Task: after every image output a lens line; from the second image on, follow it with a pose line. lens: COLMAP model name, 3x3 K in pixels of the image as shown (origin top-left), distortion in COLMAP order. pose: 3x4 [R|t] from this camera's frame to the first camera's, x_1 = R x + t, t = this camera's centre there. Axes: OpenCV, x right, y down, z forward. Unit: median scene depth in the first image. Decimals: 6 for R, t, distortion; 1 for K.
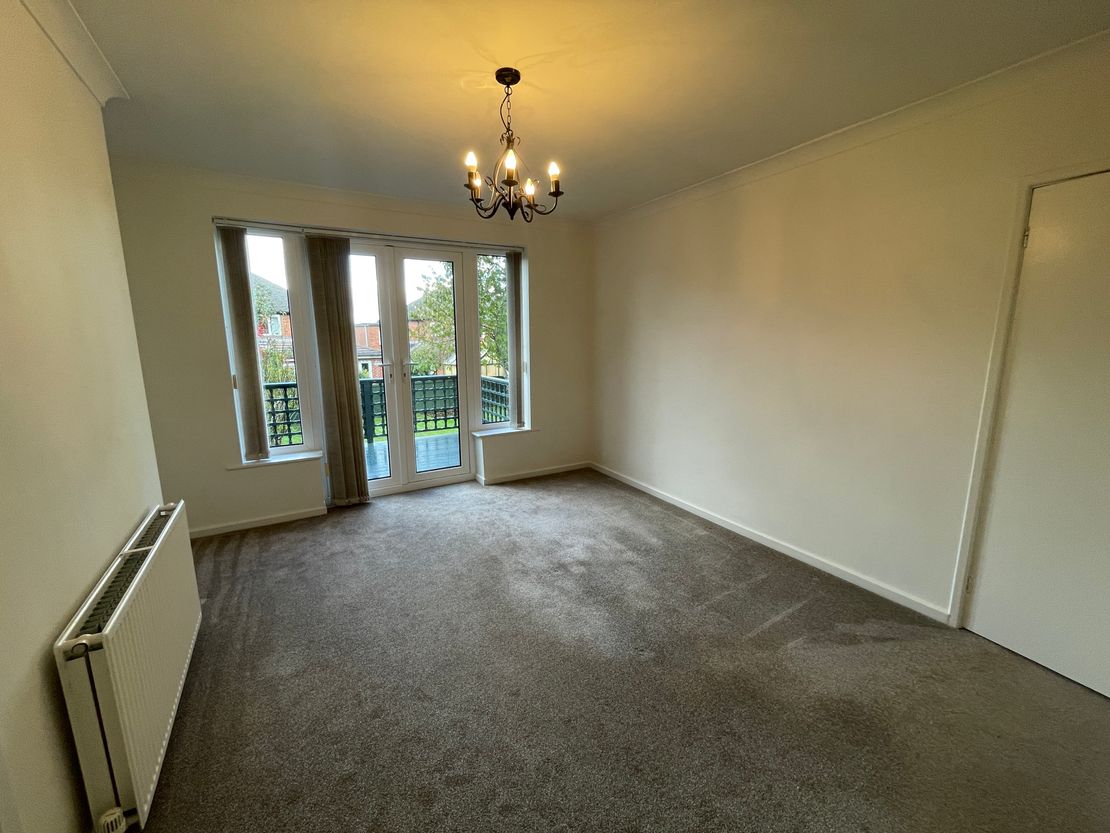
lens RADIAL K [[453.5, 0, 553.9], [0, 453.5, 413.6], [0, 0, 1]] dist [-0.000824, -0.000080]
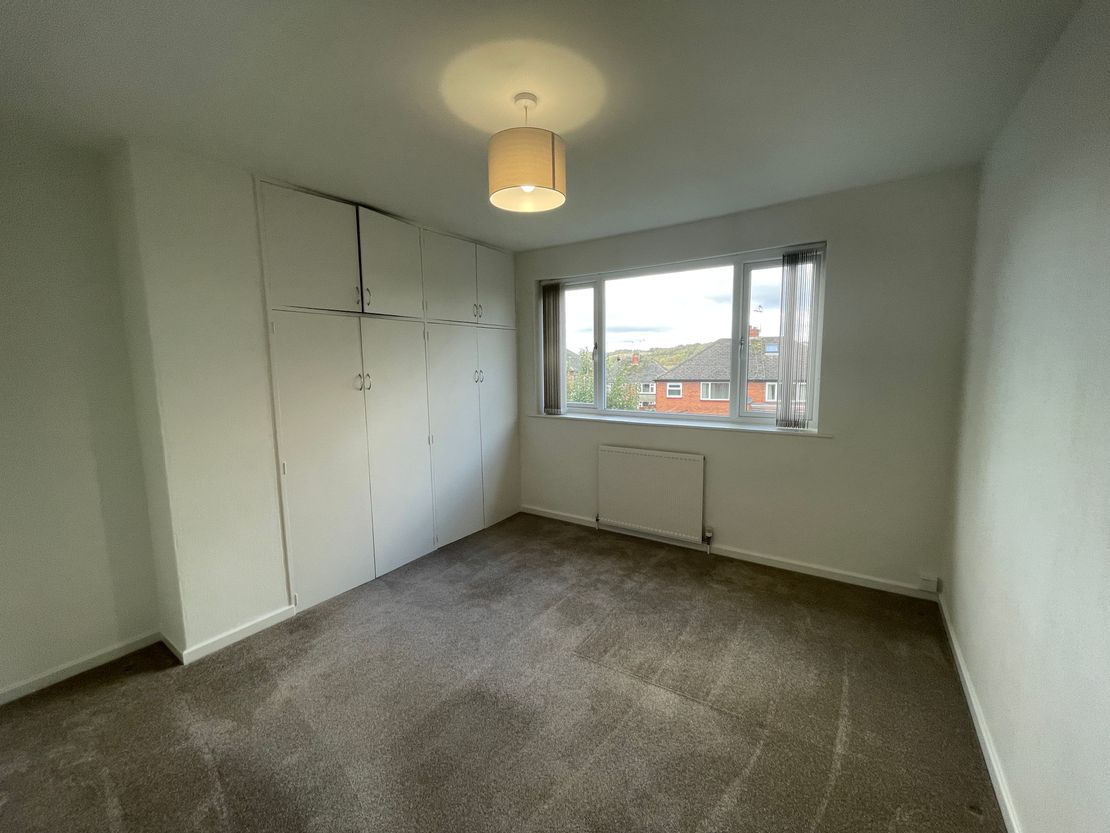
lens RADIAL K [[453.5, 0, 553.9], [0, 453.5, 413.6], [0, 0, 1]] dist [-0.000824, -0.000080]
pose [[0.427218, 0.112522, -0.897120, 0.550596], [-0.145786, 0.987815, 0.054473, -0.078100], [0.892318, 0.107515, 0.438417, 0.370813]]
